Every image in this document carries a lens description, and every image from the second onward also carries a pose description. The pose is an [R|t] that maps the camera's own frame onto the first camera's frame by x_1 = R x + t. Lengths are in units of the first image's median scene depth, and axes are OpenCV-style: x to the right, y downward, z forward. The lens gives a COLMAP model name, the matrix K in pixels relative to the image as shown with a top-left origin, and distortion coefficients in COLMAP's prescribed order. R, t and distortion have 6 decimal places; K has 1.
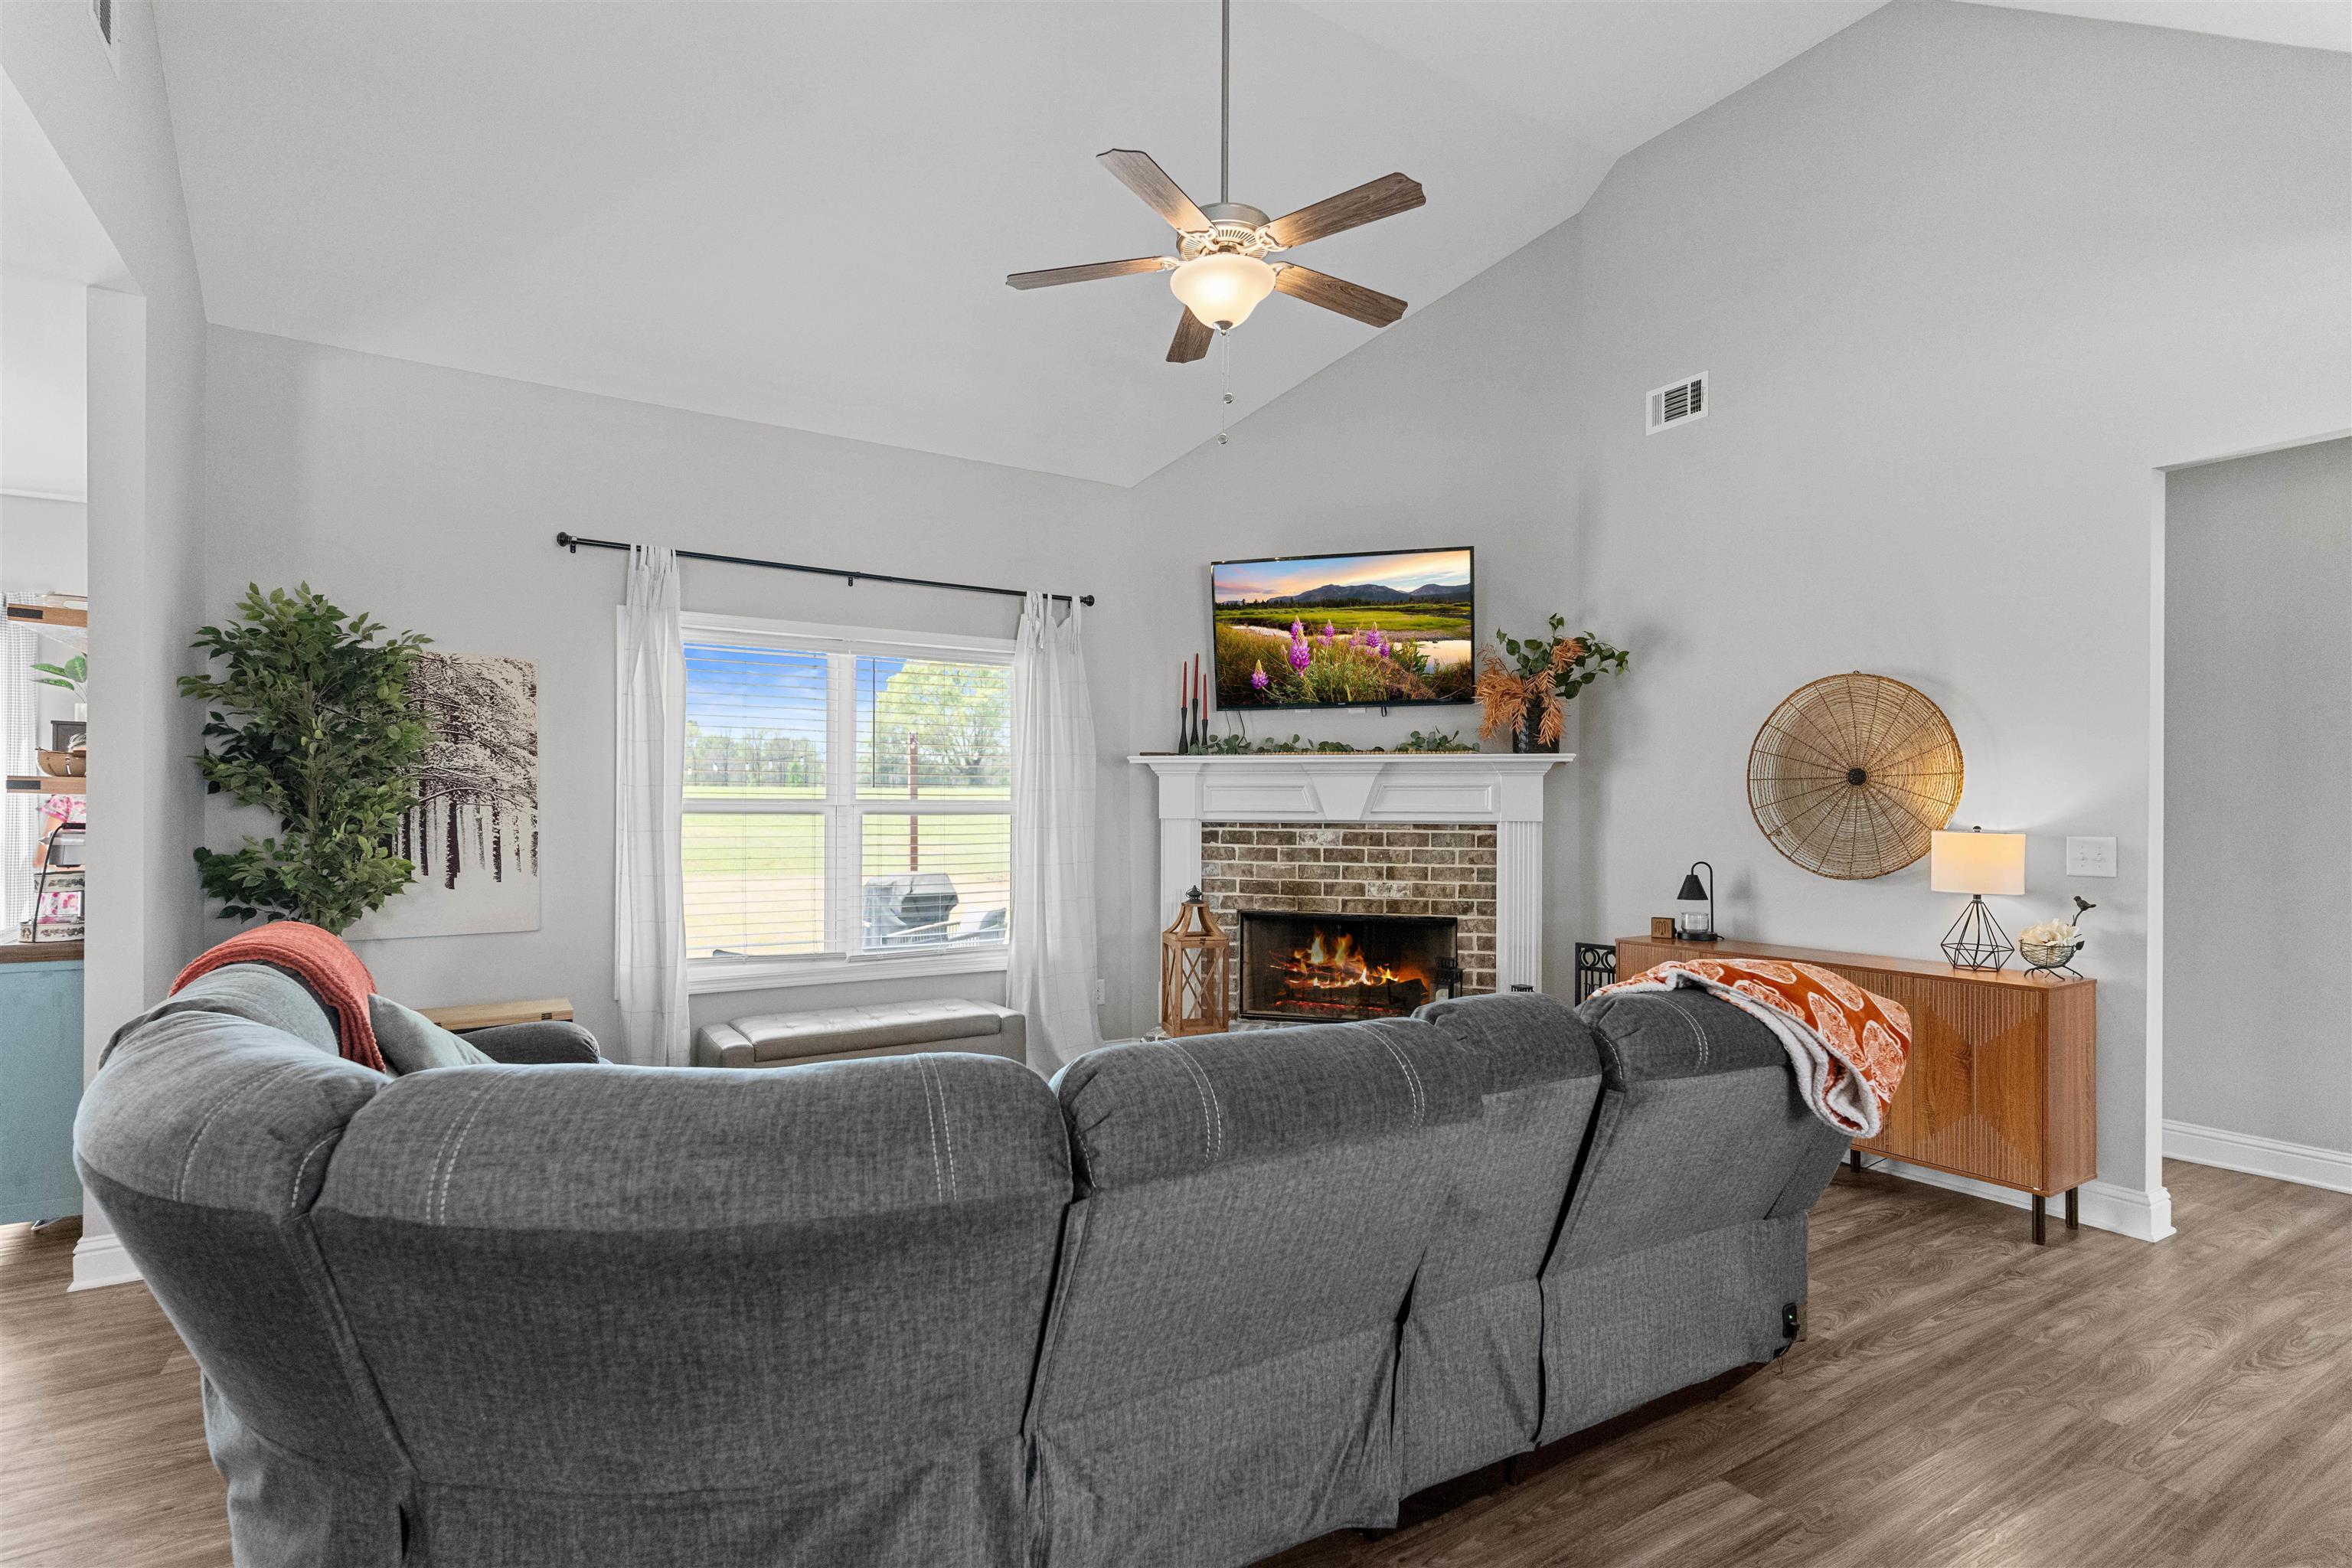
lens RADIAL K [[1133.9, 0, 1174.9], [0, 1133.9, 793.9], [0, 0, 1]] dist [0.000183, 0.000102]
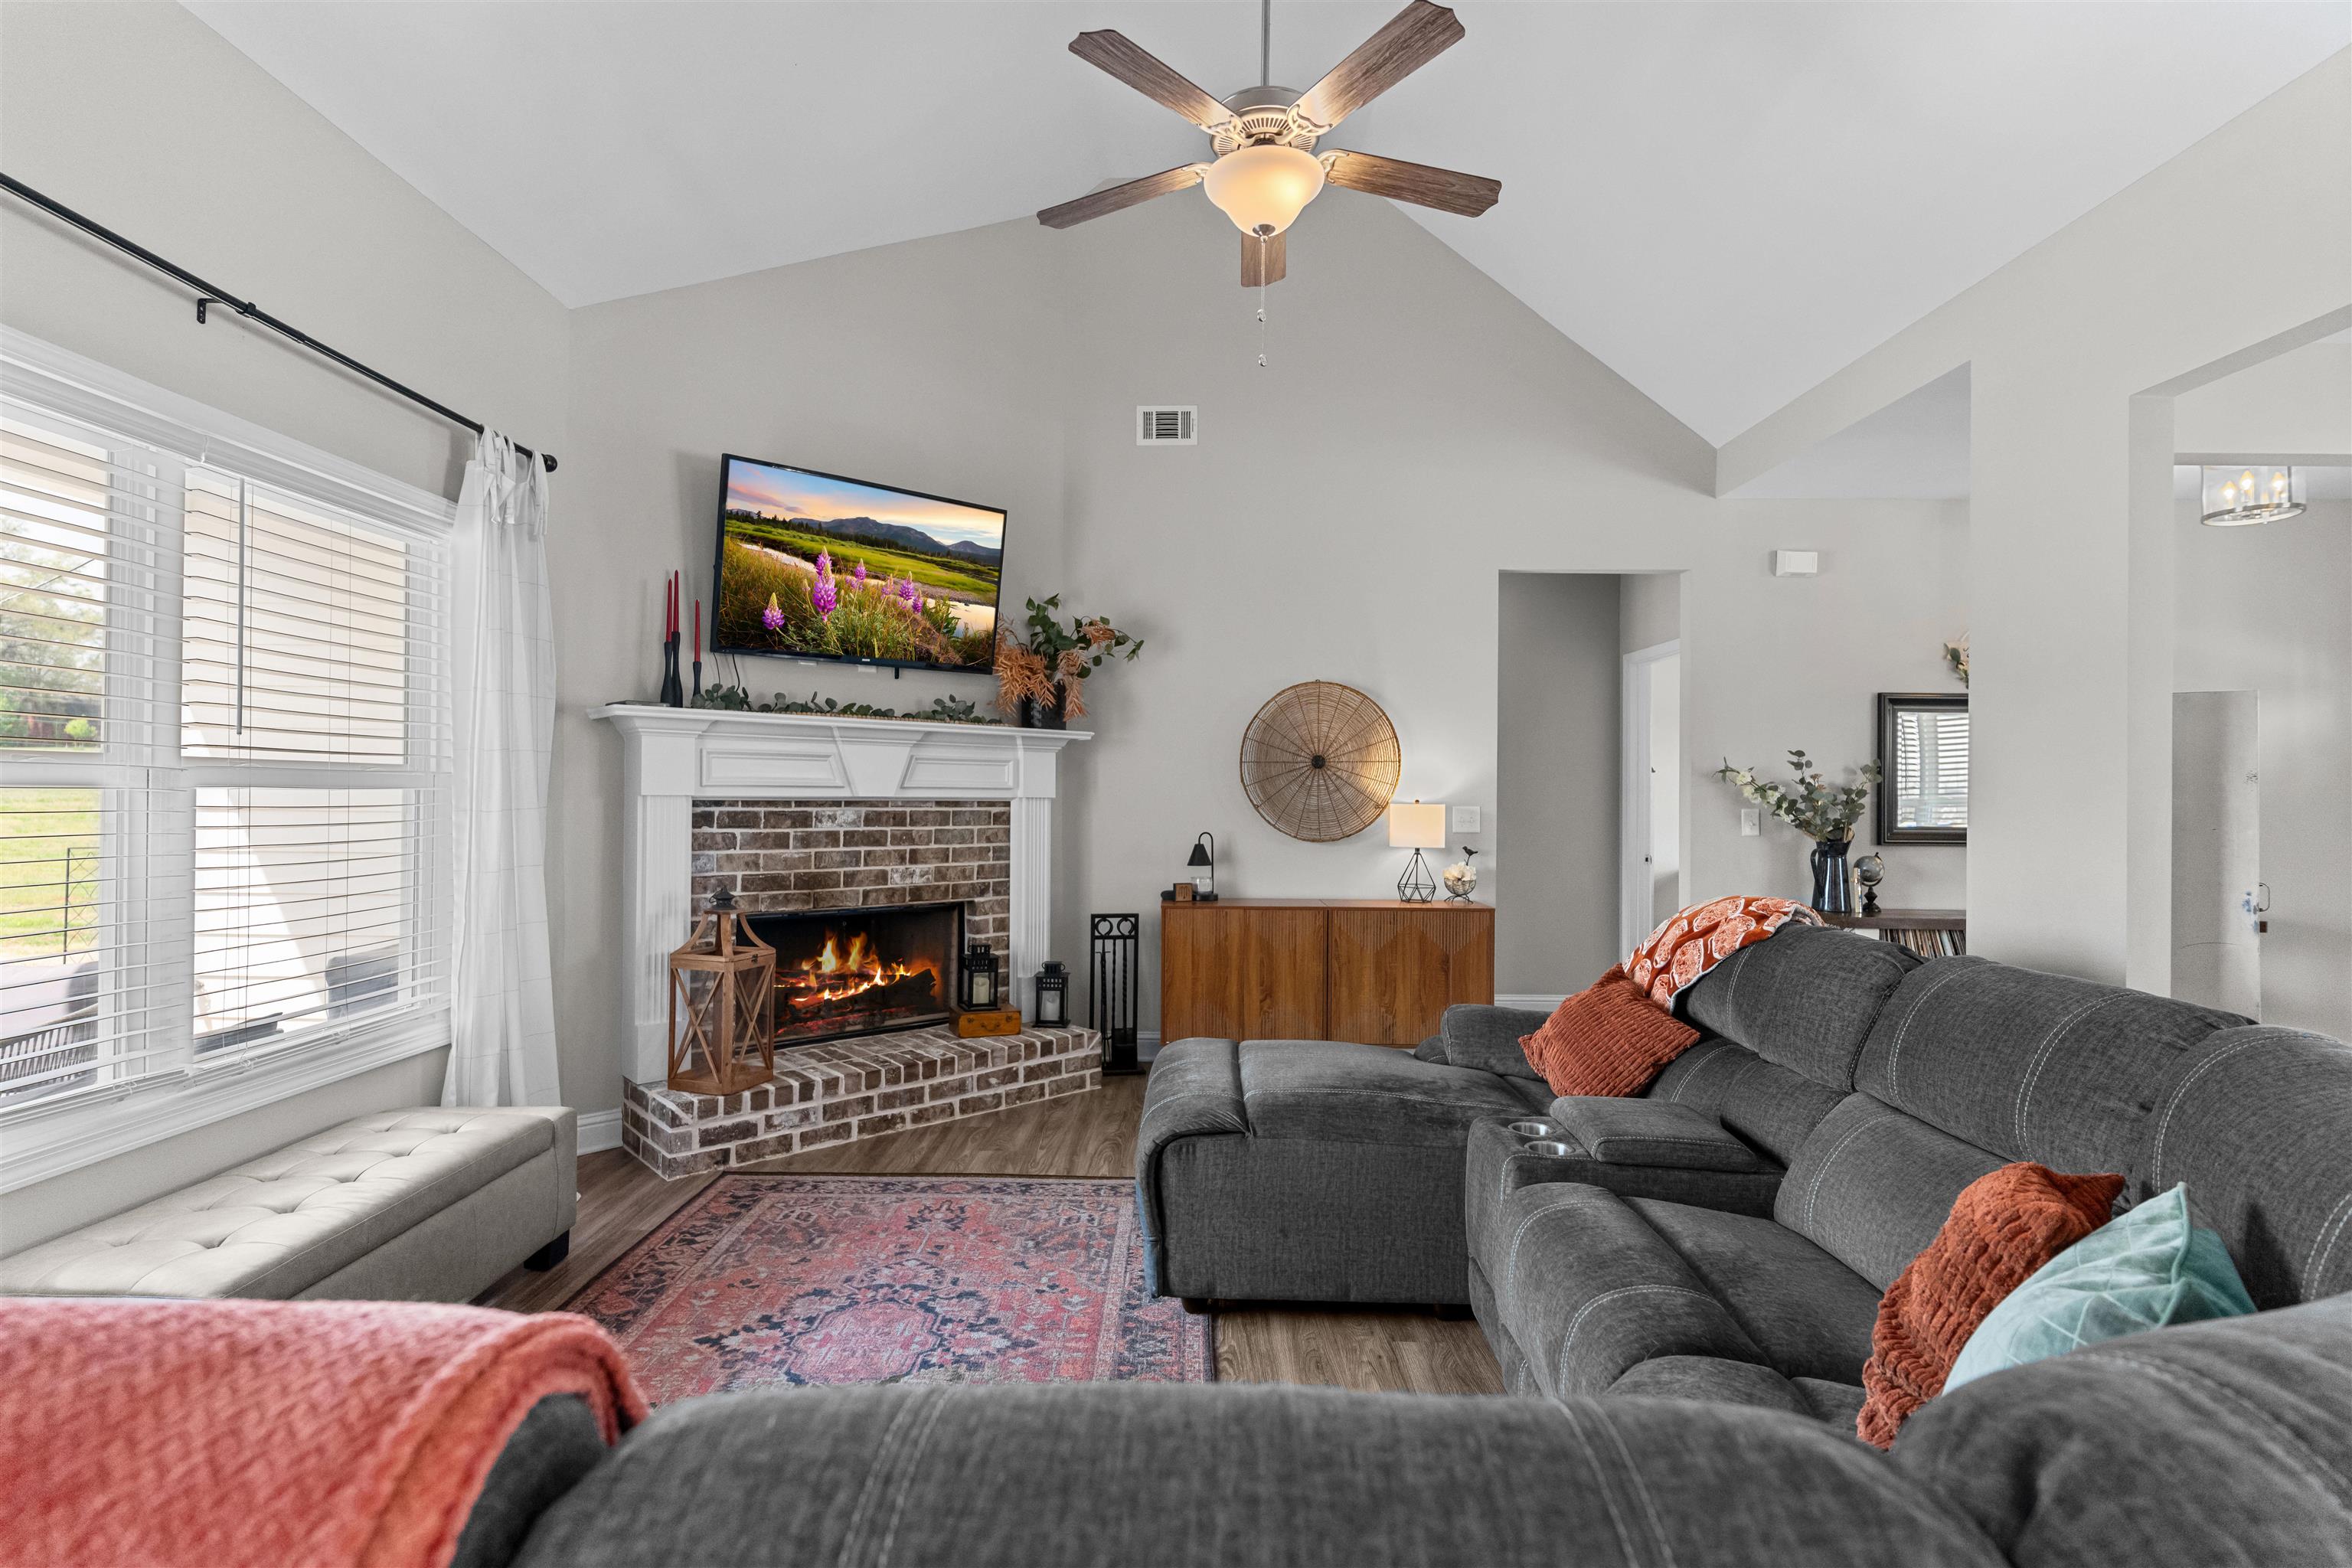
lens RADIAL K [[1115.3, 0, 1163.2], [0, 1115.3, 772.7], [0, 0, 1]] dist [0.002286, 0.000748]
pose [[0.542127, 0.016587, 0.840133, -0.437667], [-0.016396, 0.999824, -0.009160, 0.009088], [-0.840136, -0.008809, 0.542304, 0.362424]]
